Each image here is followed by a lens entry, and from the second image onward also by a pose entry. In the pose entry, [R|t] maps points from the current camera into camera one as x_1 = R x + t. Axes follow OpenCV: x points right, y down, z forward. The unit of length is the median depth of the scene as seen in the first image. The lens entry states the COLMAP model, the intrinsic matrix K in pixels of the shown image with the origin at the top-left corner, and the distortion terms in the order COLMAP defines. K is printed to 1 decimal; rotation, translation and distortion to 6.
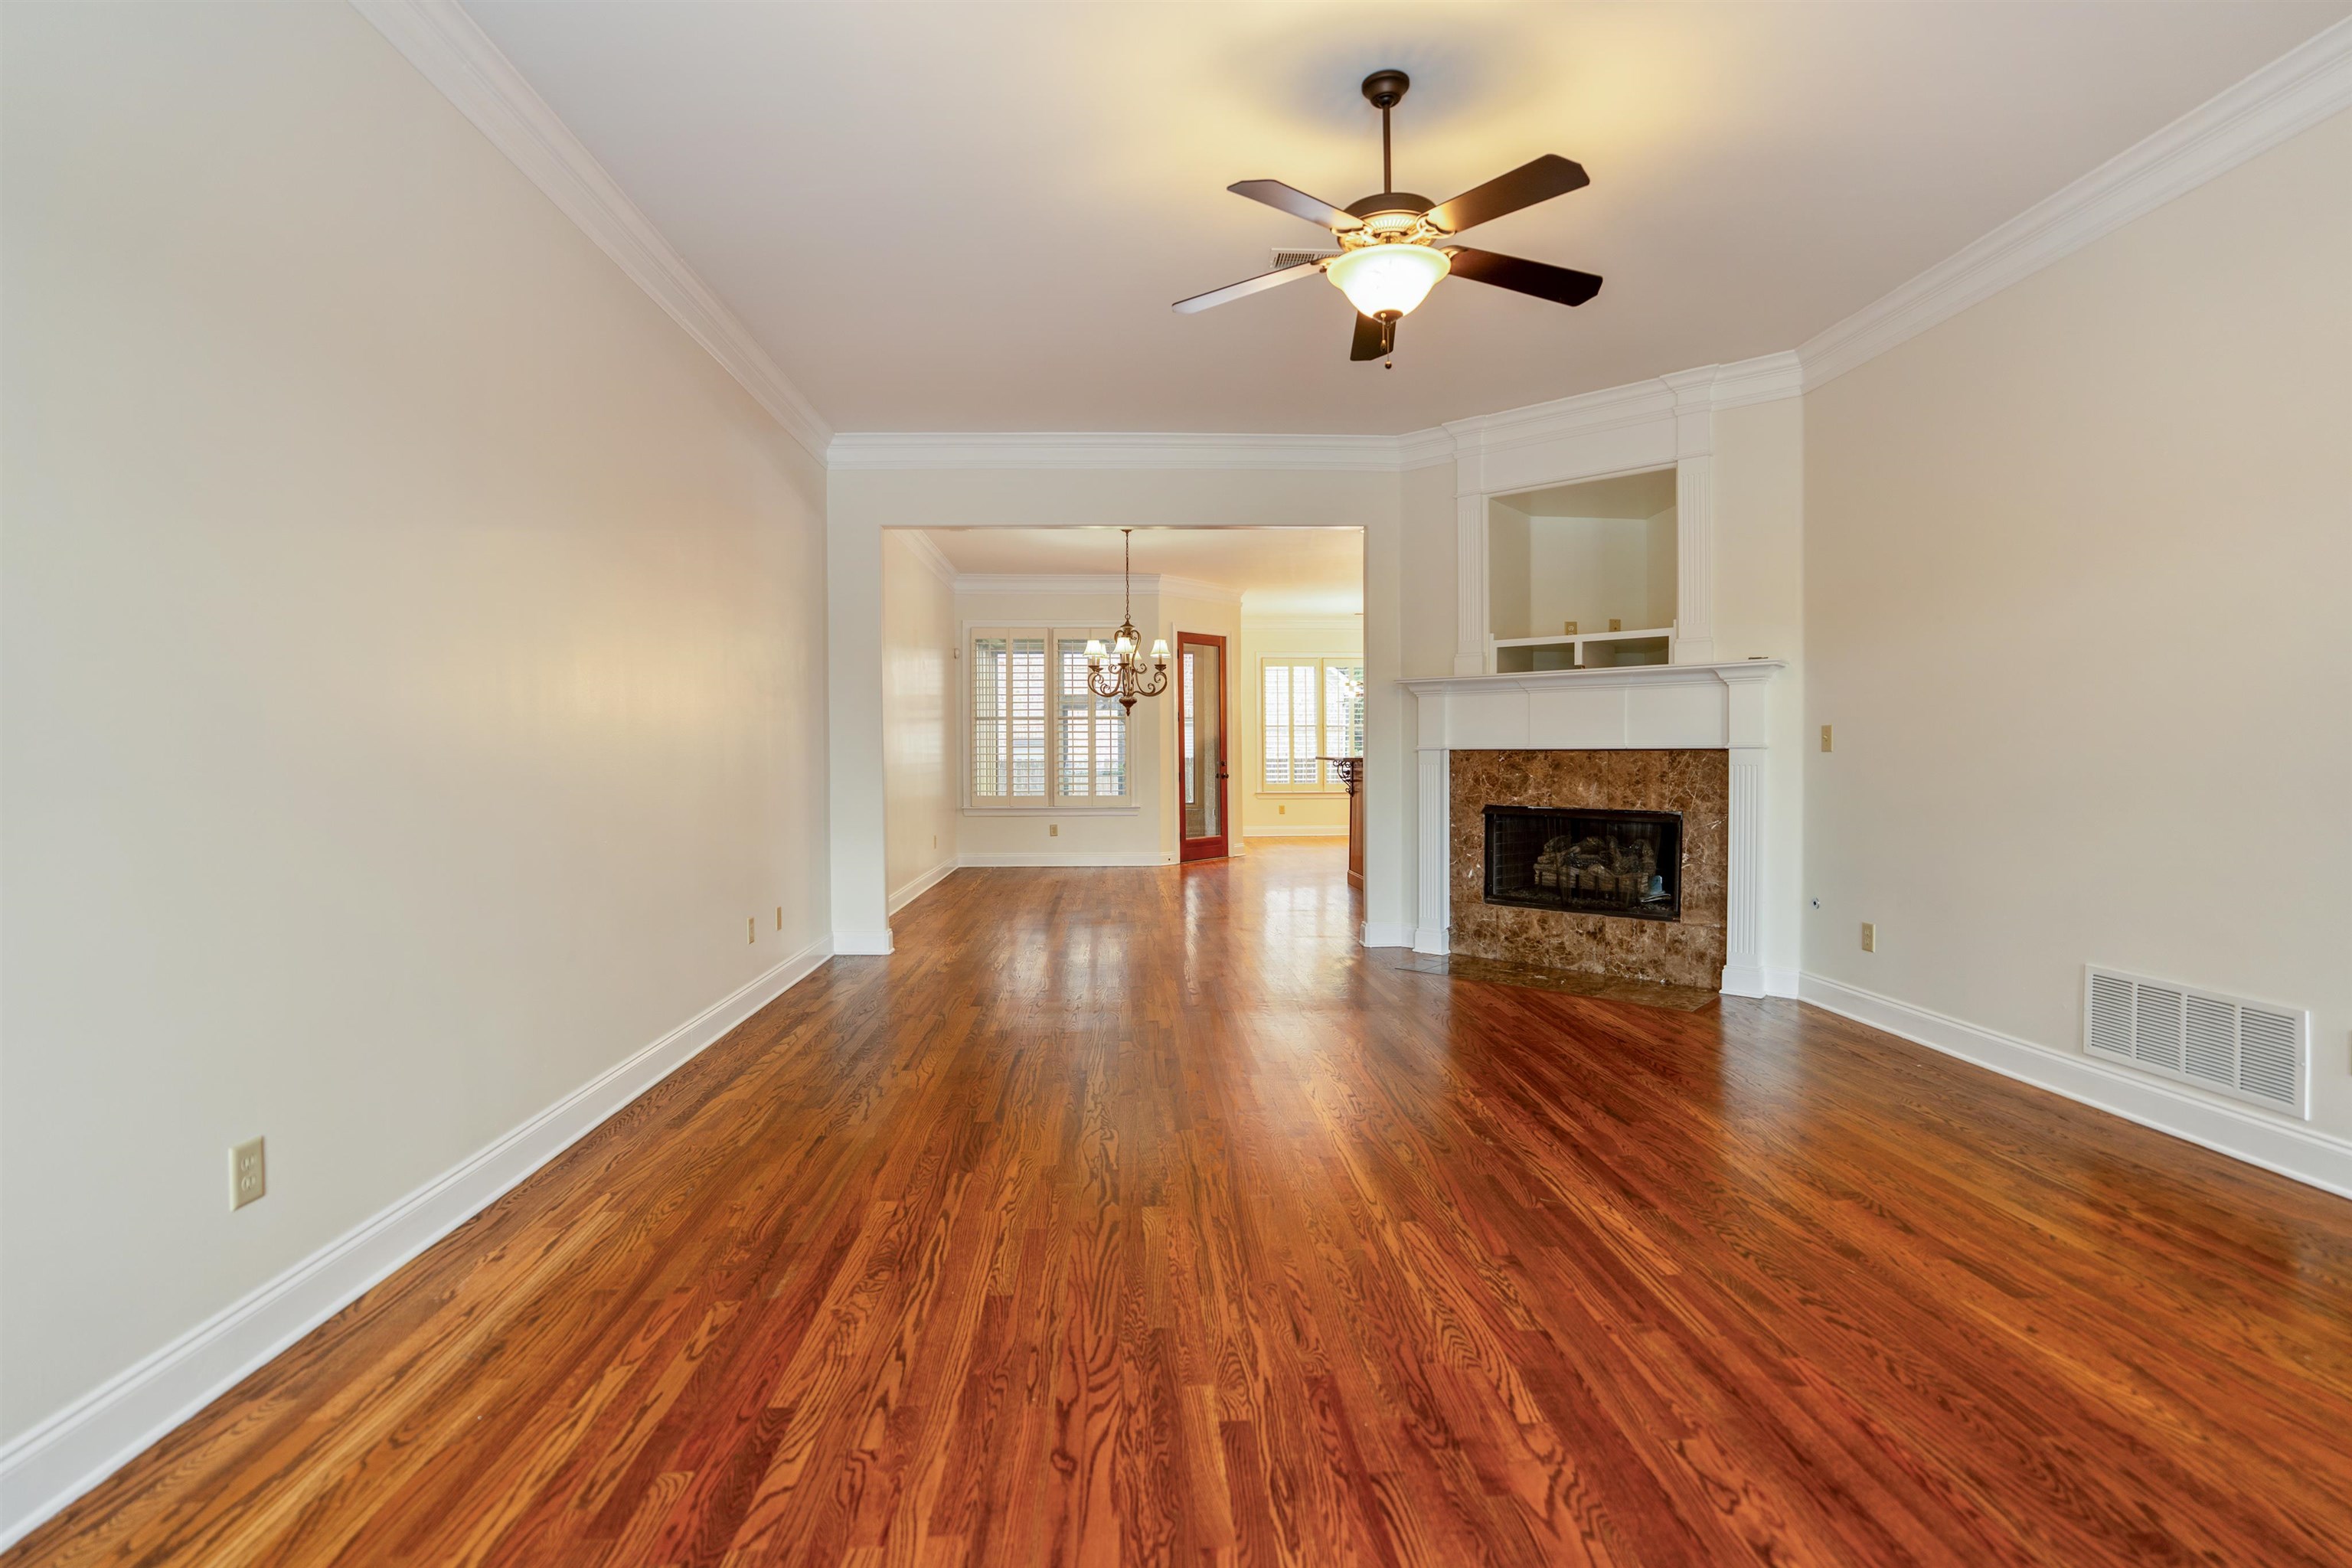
lens RADIAL K [[1098.1, 0, 1095.3], [0, 1098.1, 773.5], [0, 0, 1]] dist [-0.054233, 0.020629]
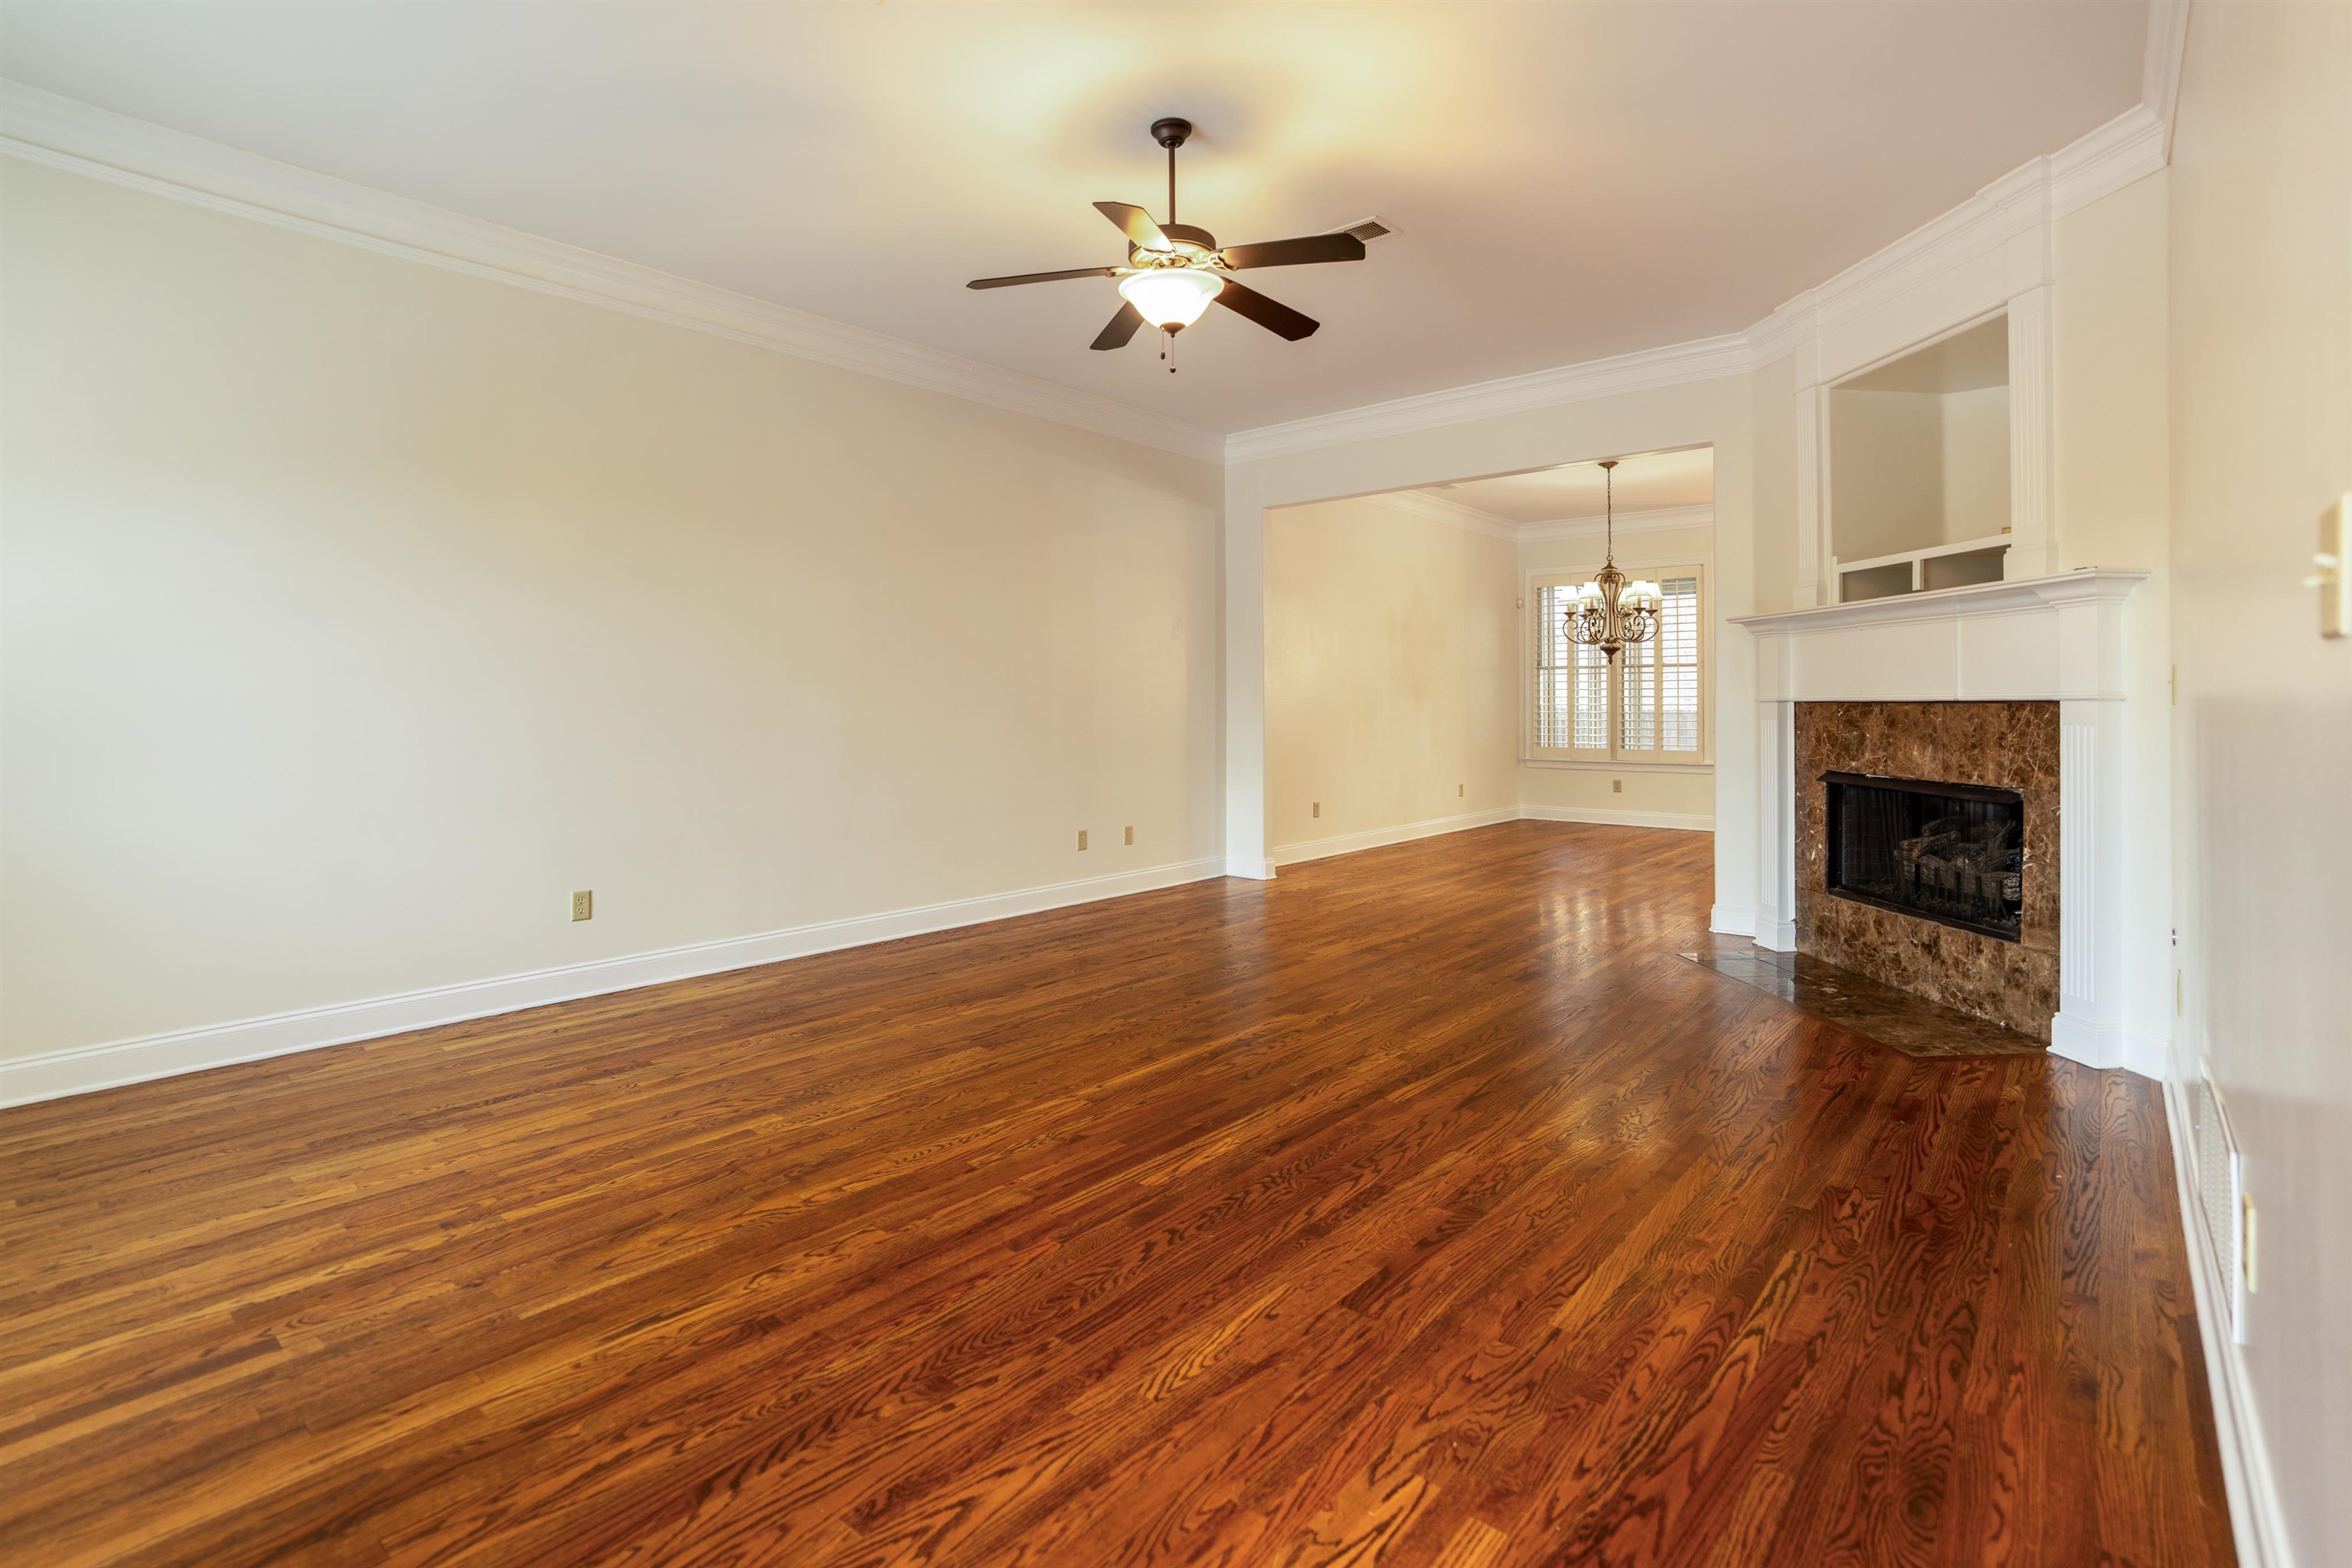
lens RADIAL K [[1098.1, 0, 1125.5], [0, 1098.1, 701.7], [0, 0, 1]] dist [-0.054233, 0.020629]
pose [[0.722166, -0.000143, -0.691720, 0.601640], [-0.012735, 0.999828, -0.013501, -0.005032], [0.691603, 0.018559, 0.722040, 0.082271]]
